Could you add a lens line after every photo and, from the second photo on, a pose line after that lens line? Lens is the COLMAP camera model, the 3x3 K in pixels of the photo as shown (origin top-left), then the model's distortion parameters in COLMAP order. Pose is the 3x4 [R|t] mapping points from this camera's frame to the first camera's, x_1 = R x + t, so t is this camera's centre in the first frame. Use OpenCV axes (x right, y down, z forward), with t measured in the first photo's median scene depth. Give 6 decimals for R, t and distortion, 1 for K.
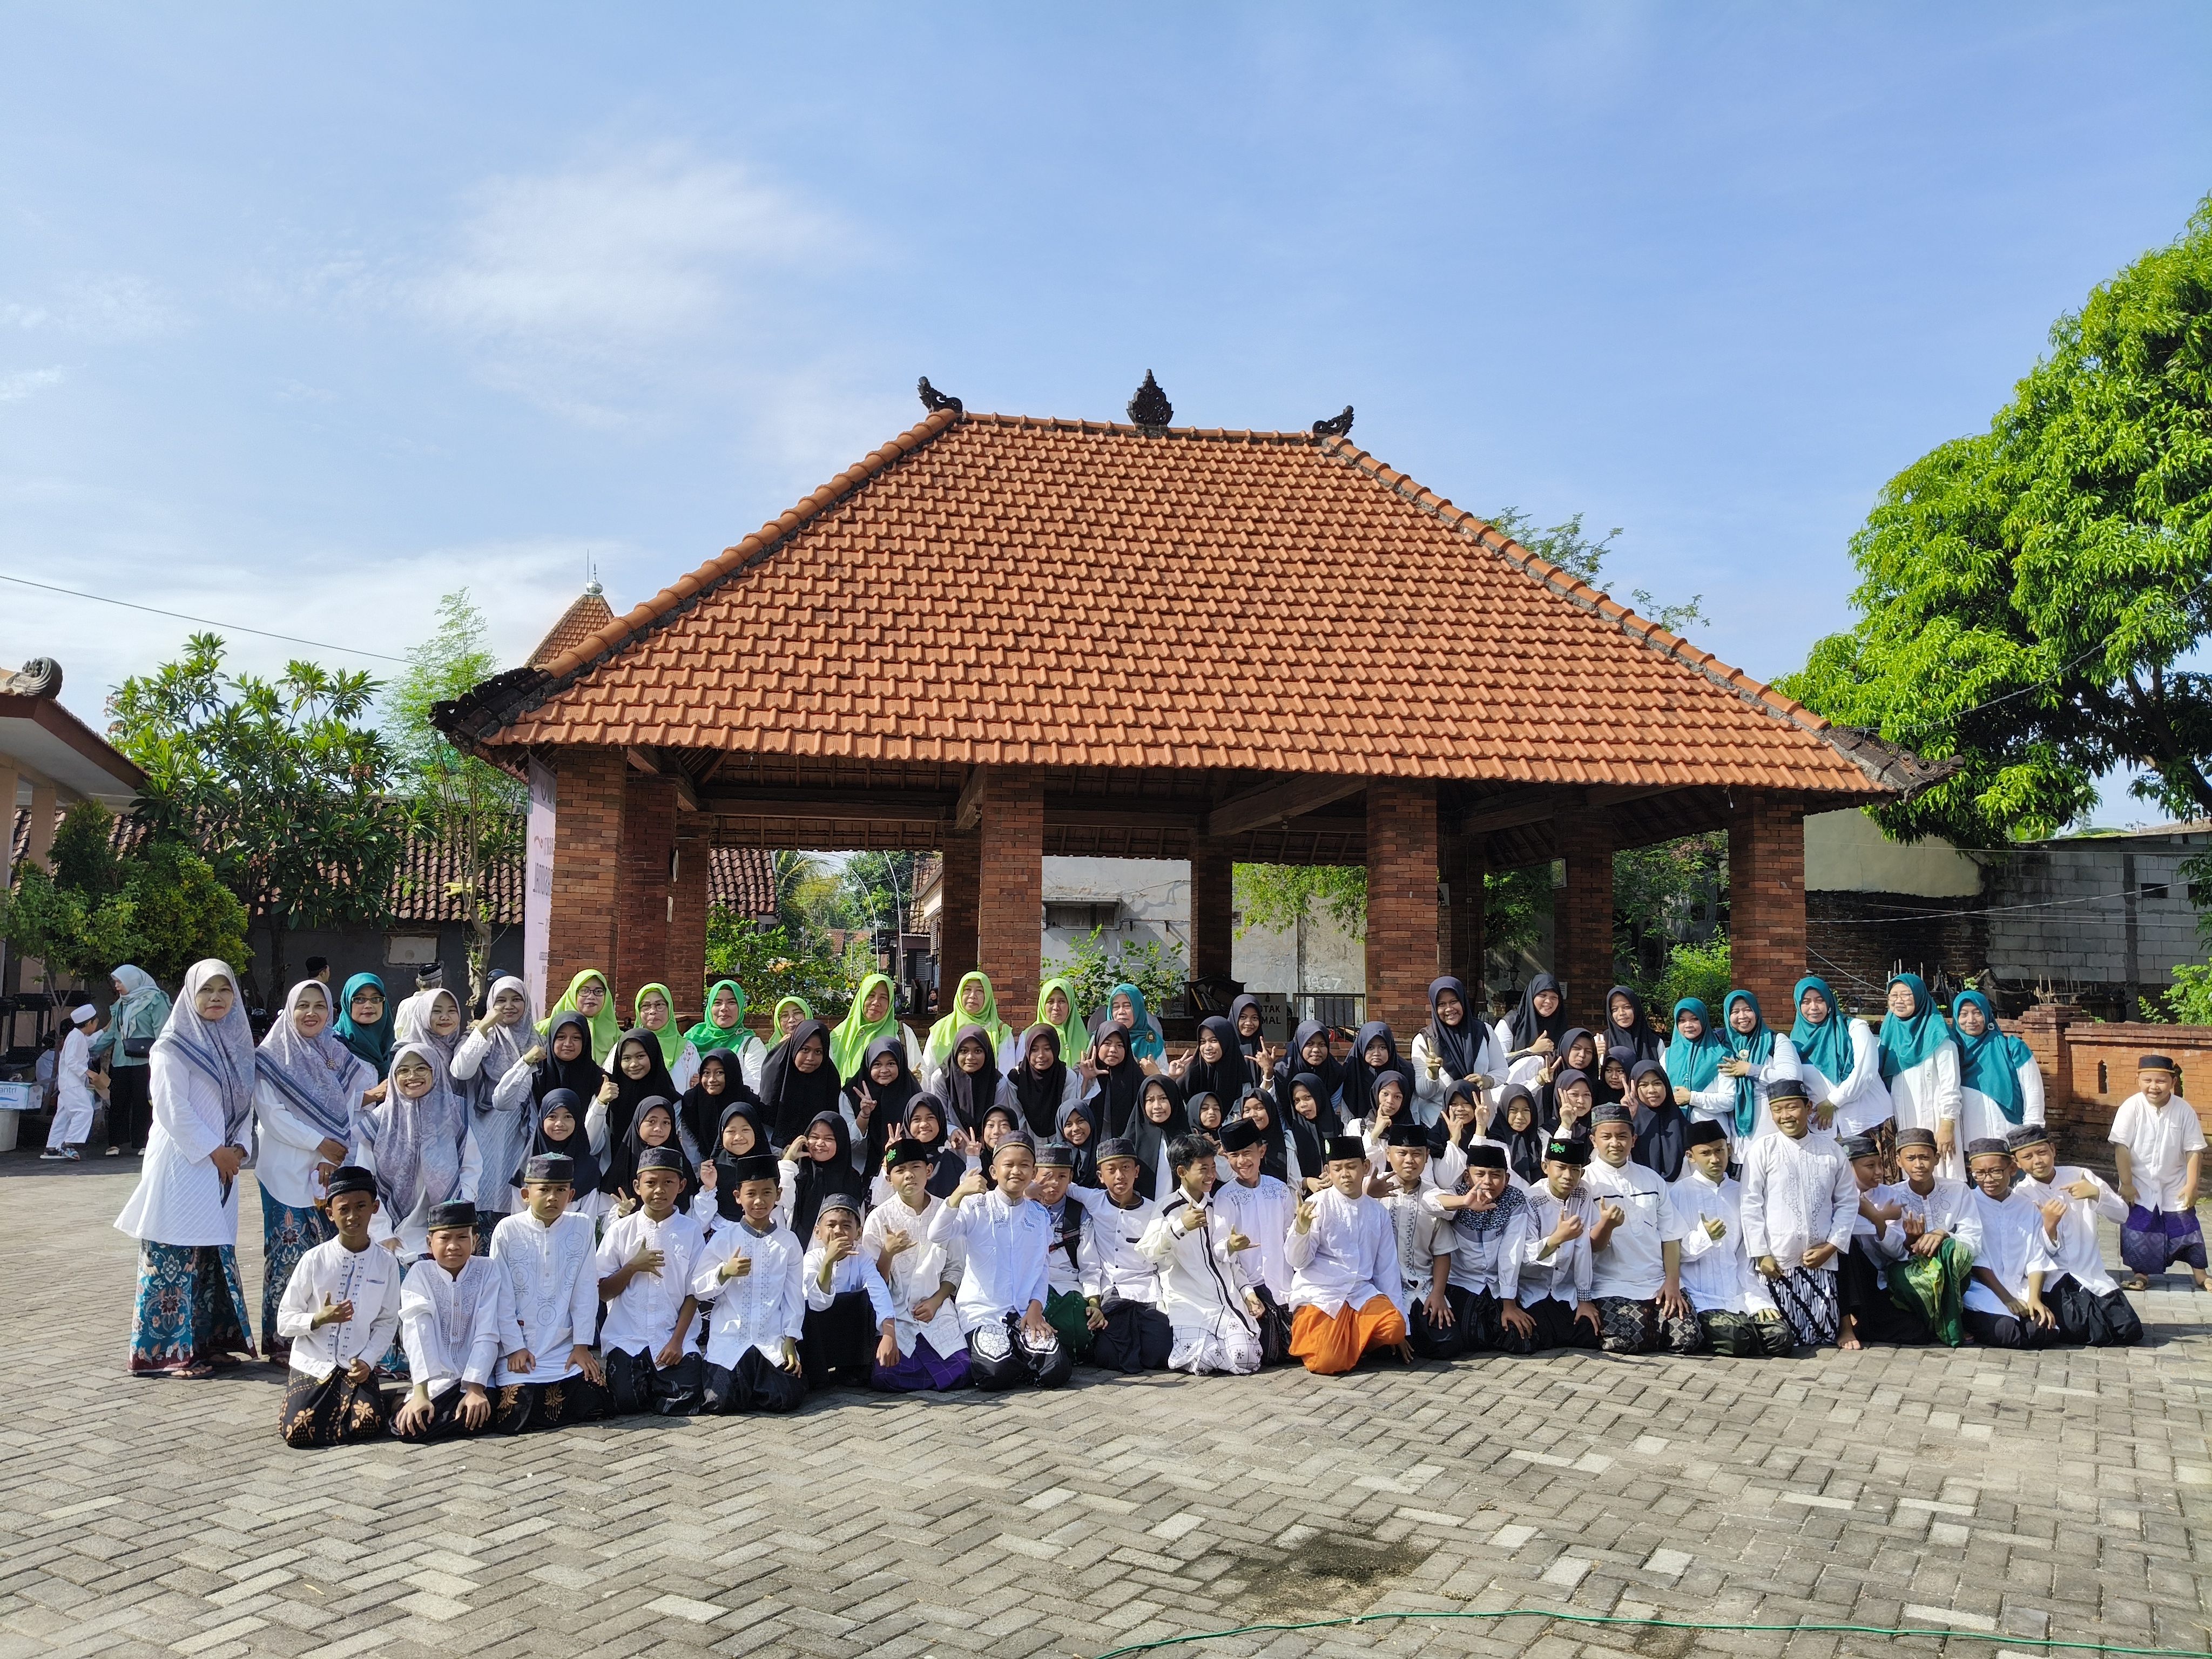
lens RADIAL K [[1722.0, 0, 1108.0], [0, 1722.0, 802.7], [0, 0, 1]] dist [0.077403, -0.187910]
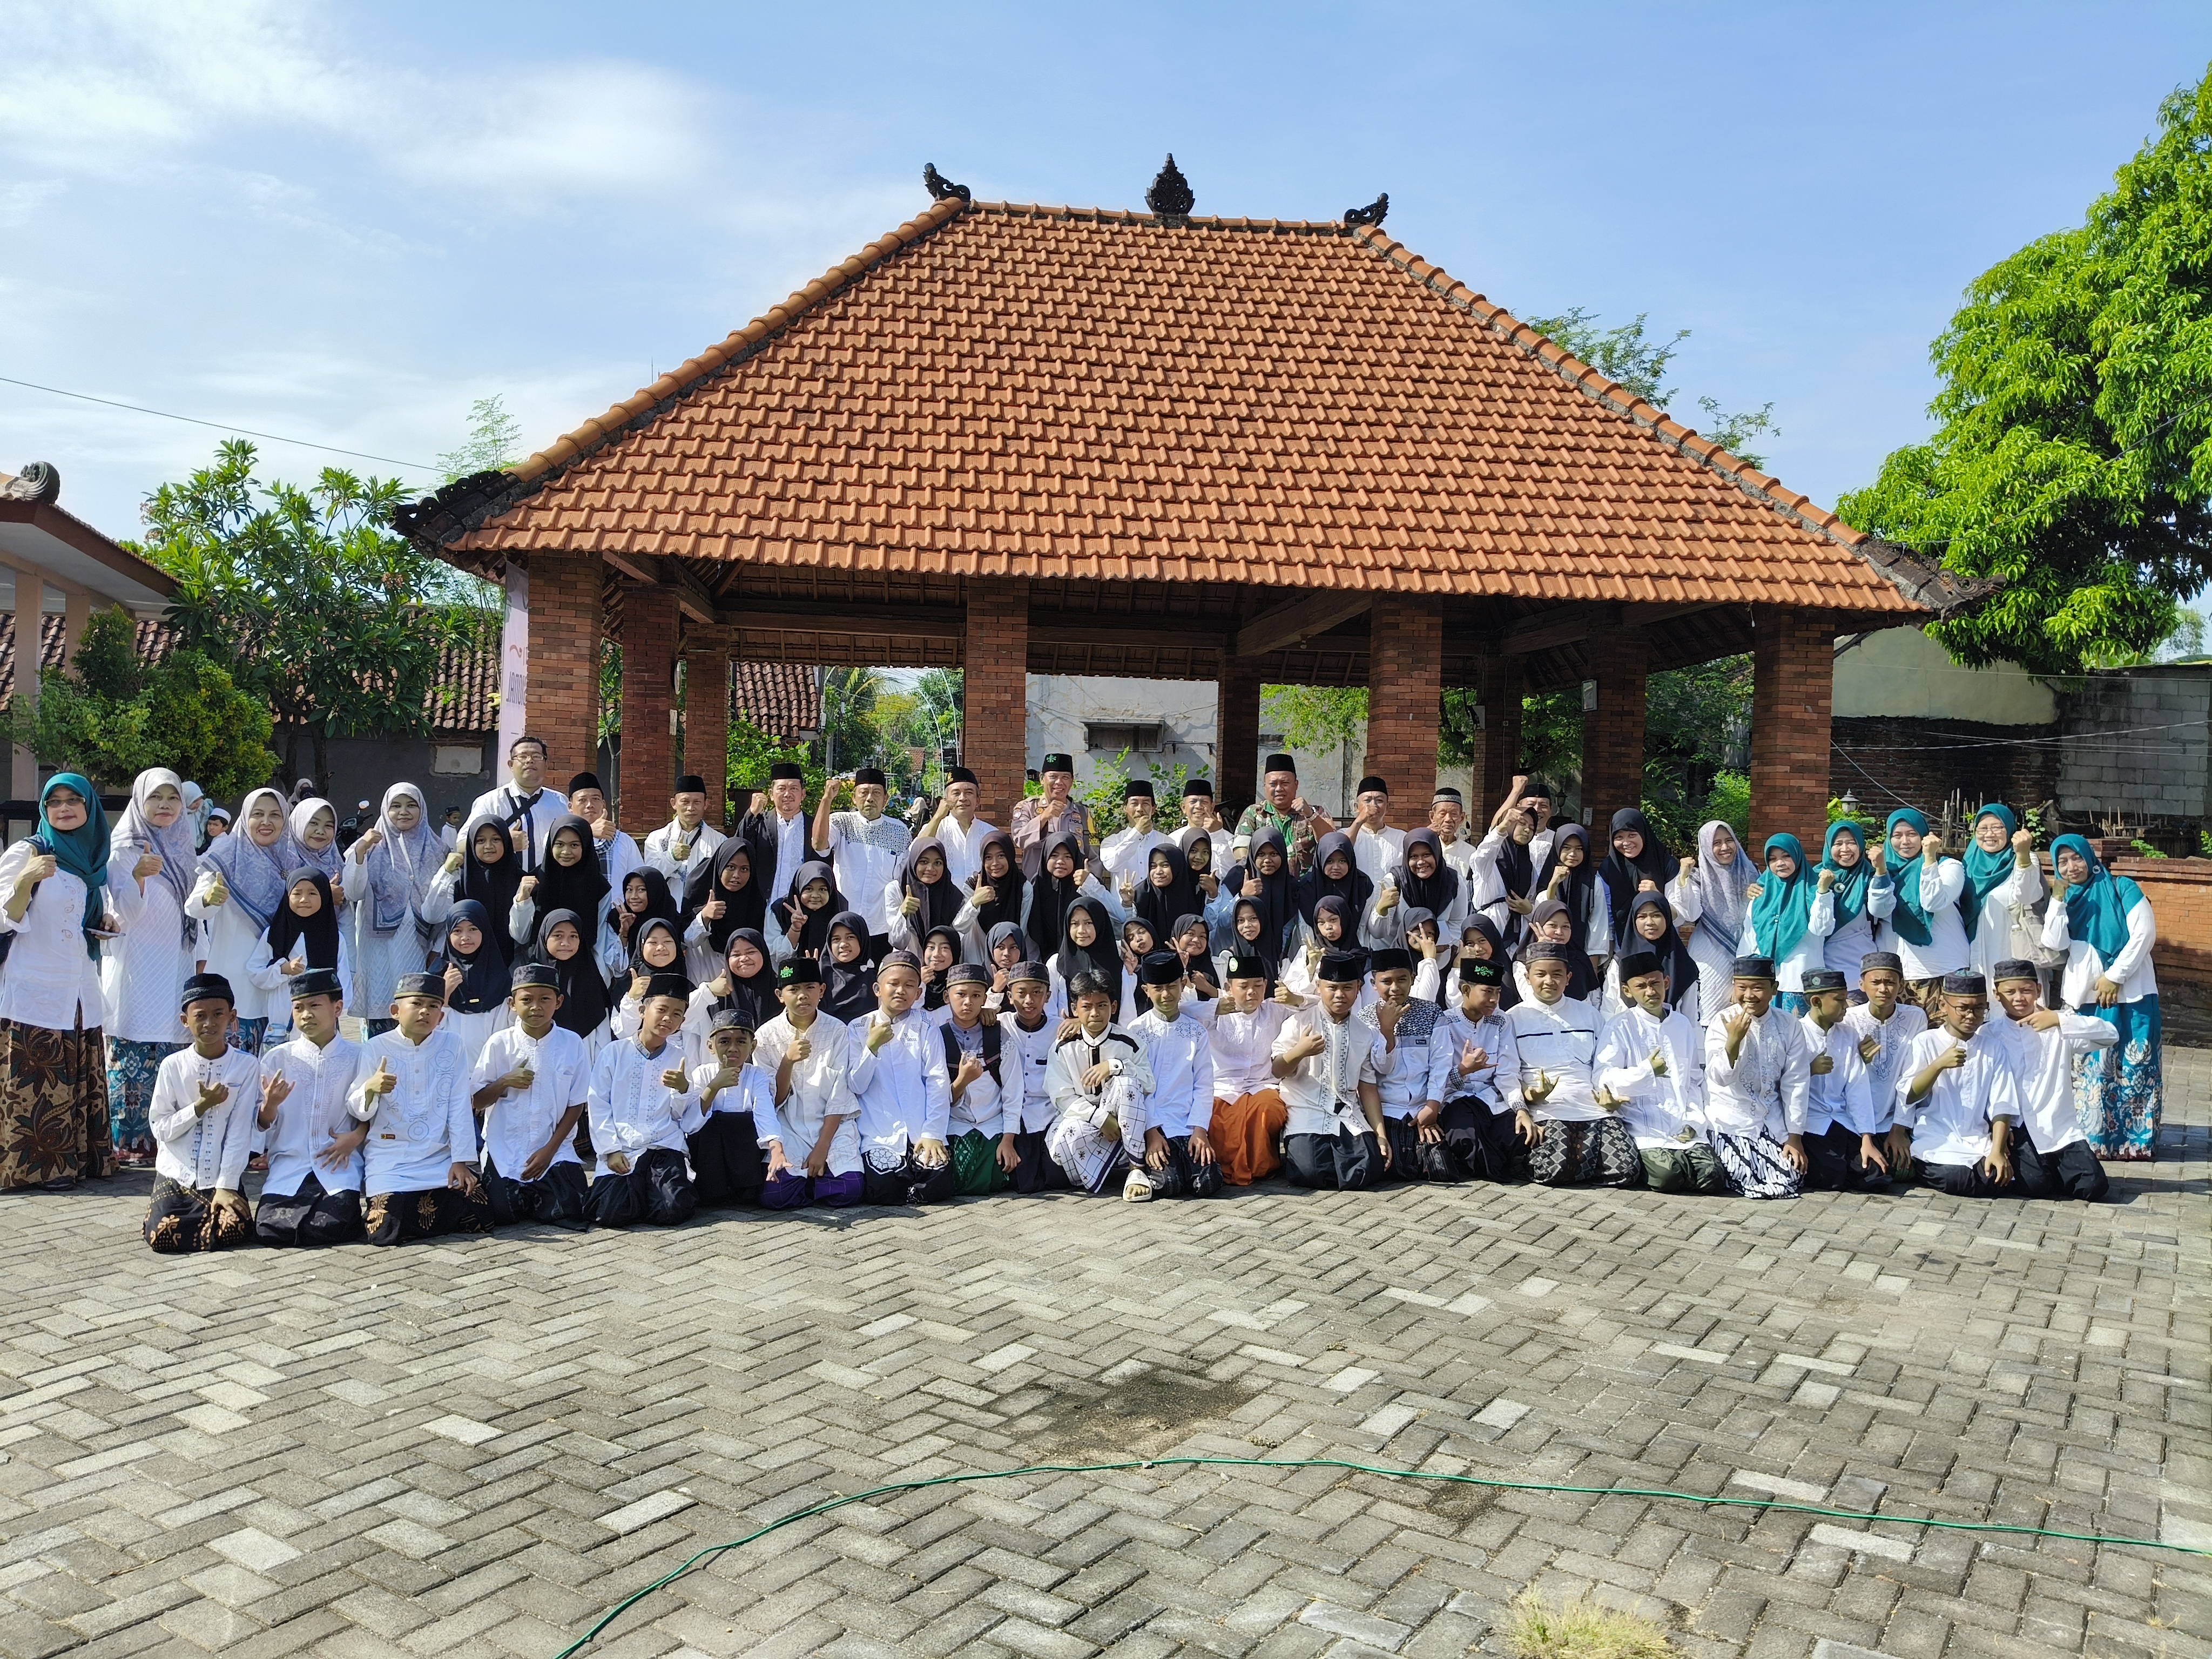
lens RADIAL K [[1729.0, 0, 1104.7], [0, 1729.0, 823.2], [0, 0, 1]] dist [0.017098, -0.057929]
pose [[0.998555, 0.014332, -0.051802, 0.050284], [-0.008211, 0.993156, 0.116504, 0.002060], [0.053118, -0.115910, 0.991838, 0.026867]]
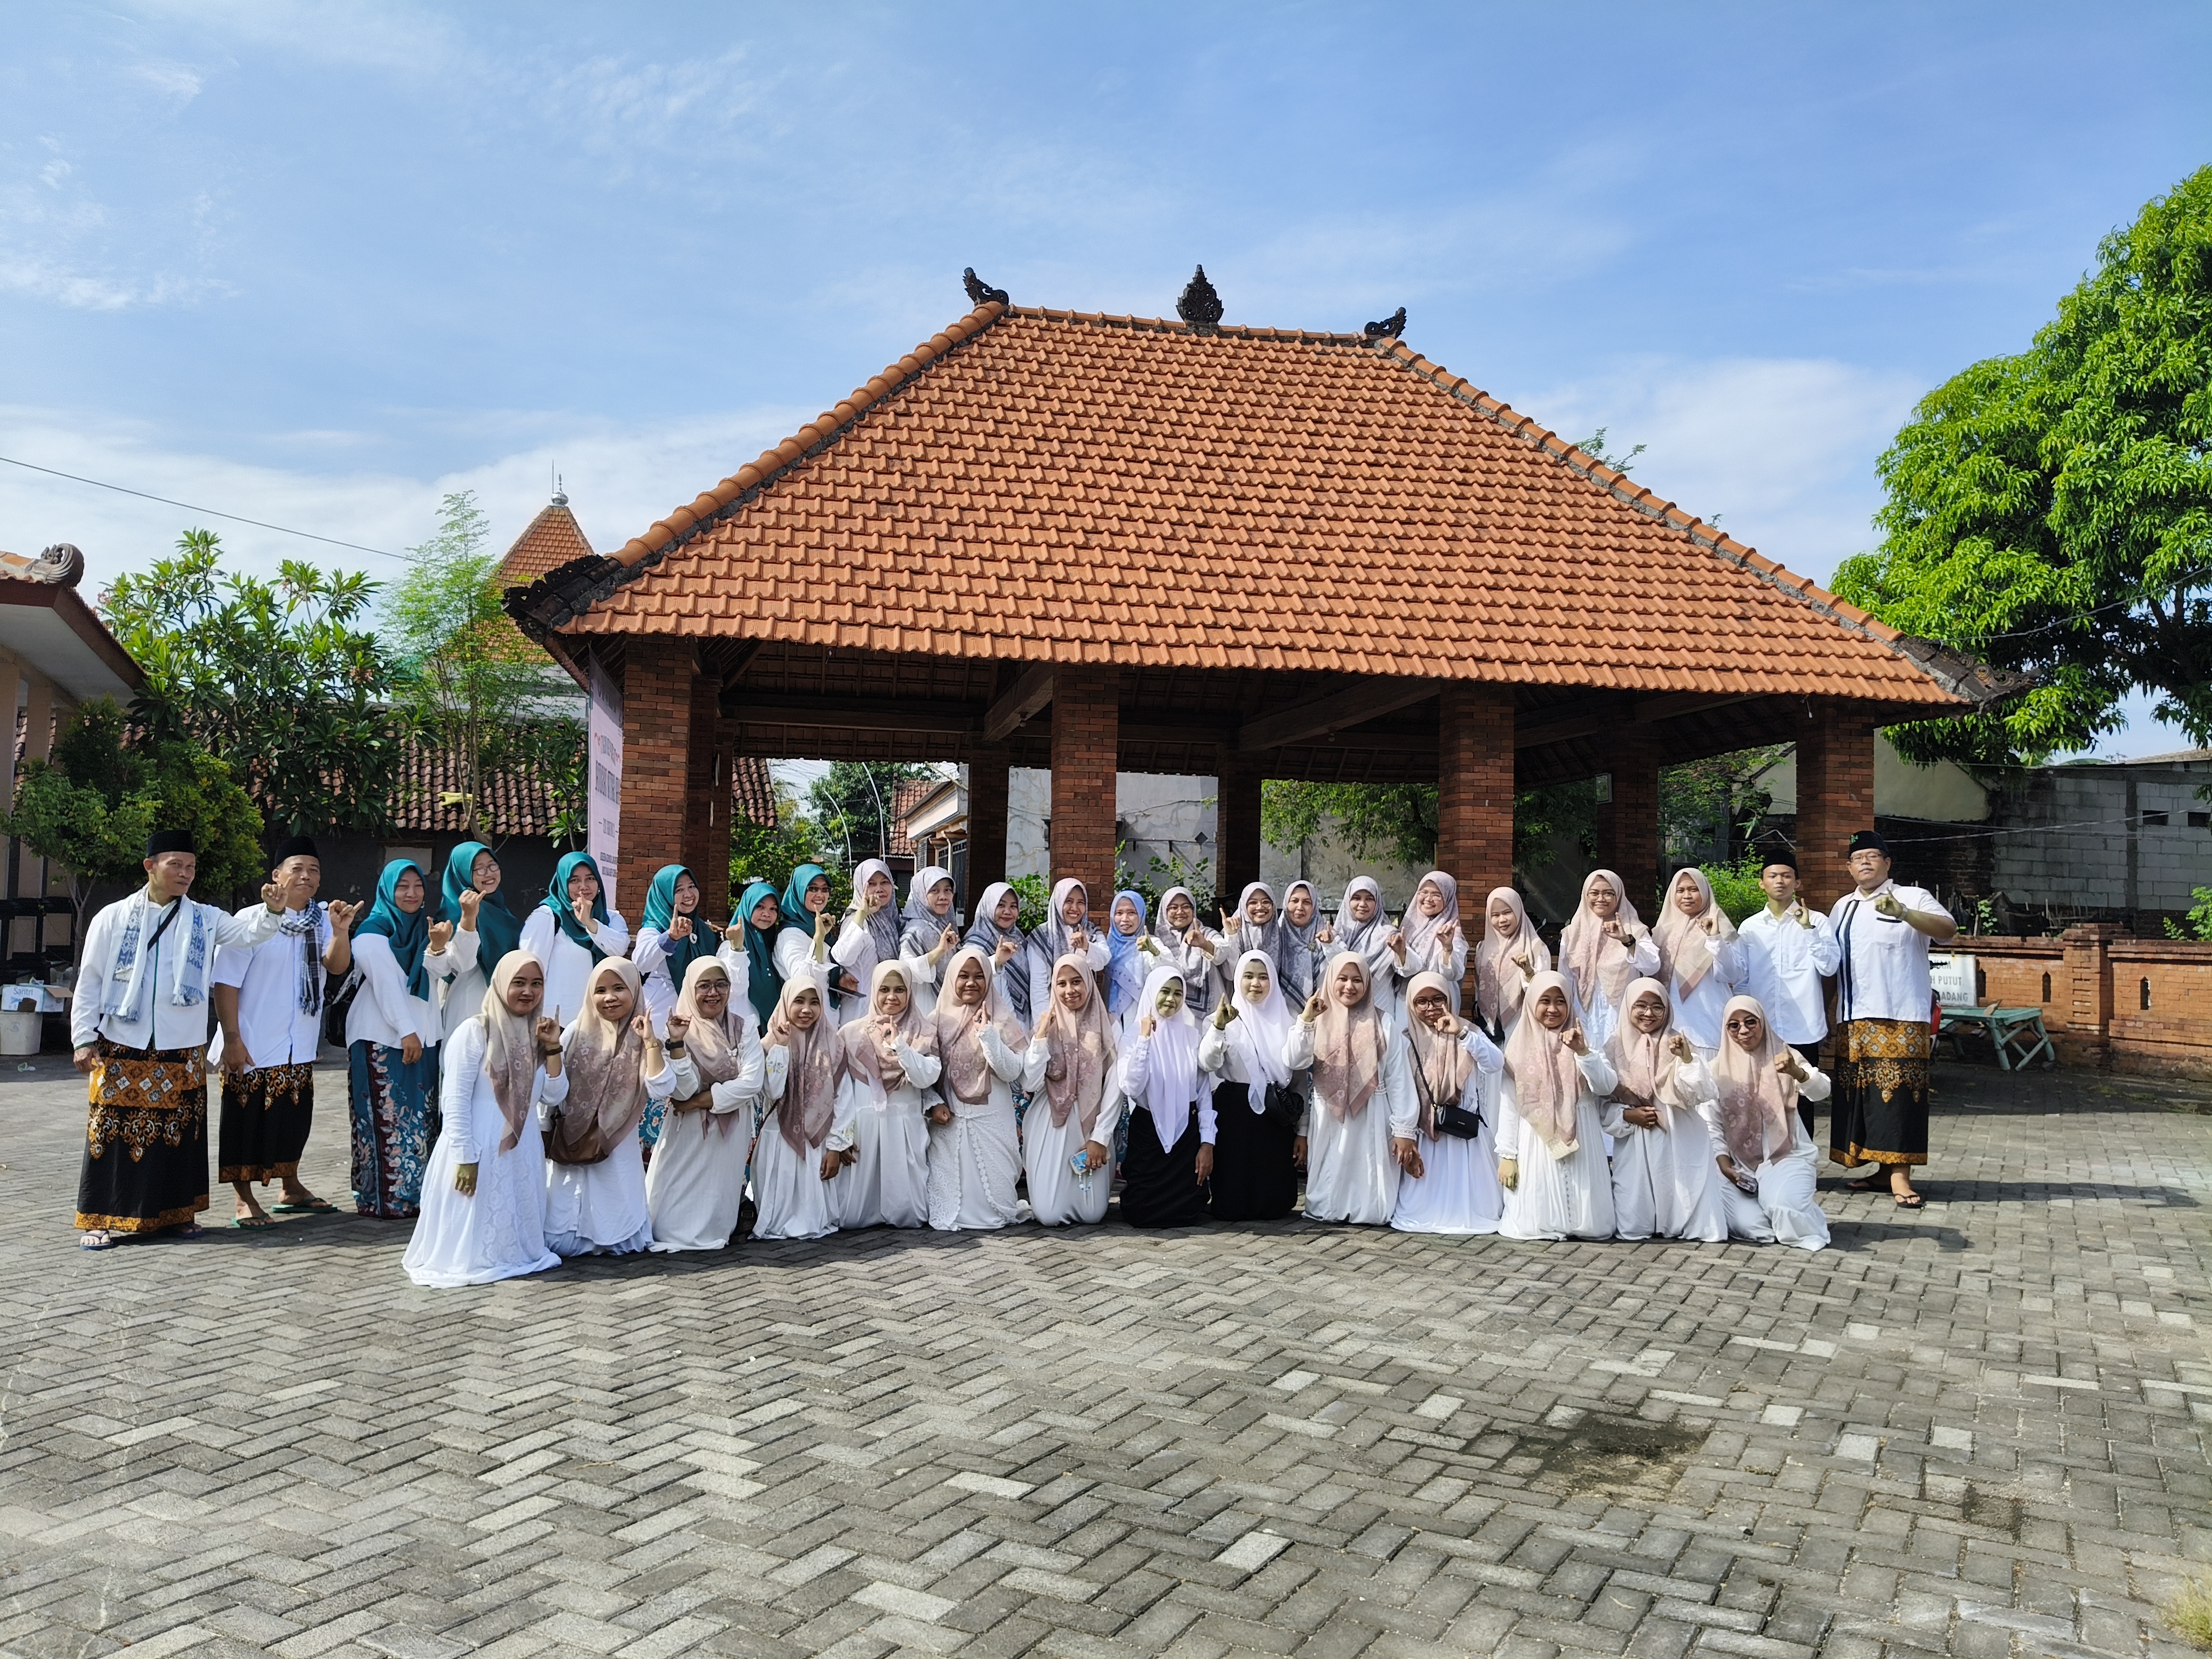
lens RADIAL K [[1733.5, 0, 1108.7], [0, 1733.5, 811.3], [0, 0, 1]] dist [0.042931, -0.116487]
pose [[0.999479, 0.009741, 0.030784, -0.064084], [-0.011154, 0.998876, 0.046068, 0.013555], [-0.030301, -0.046388, 0.998464, 0.014580]]
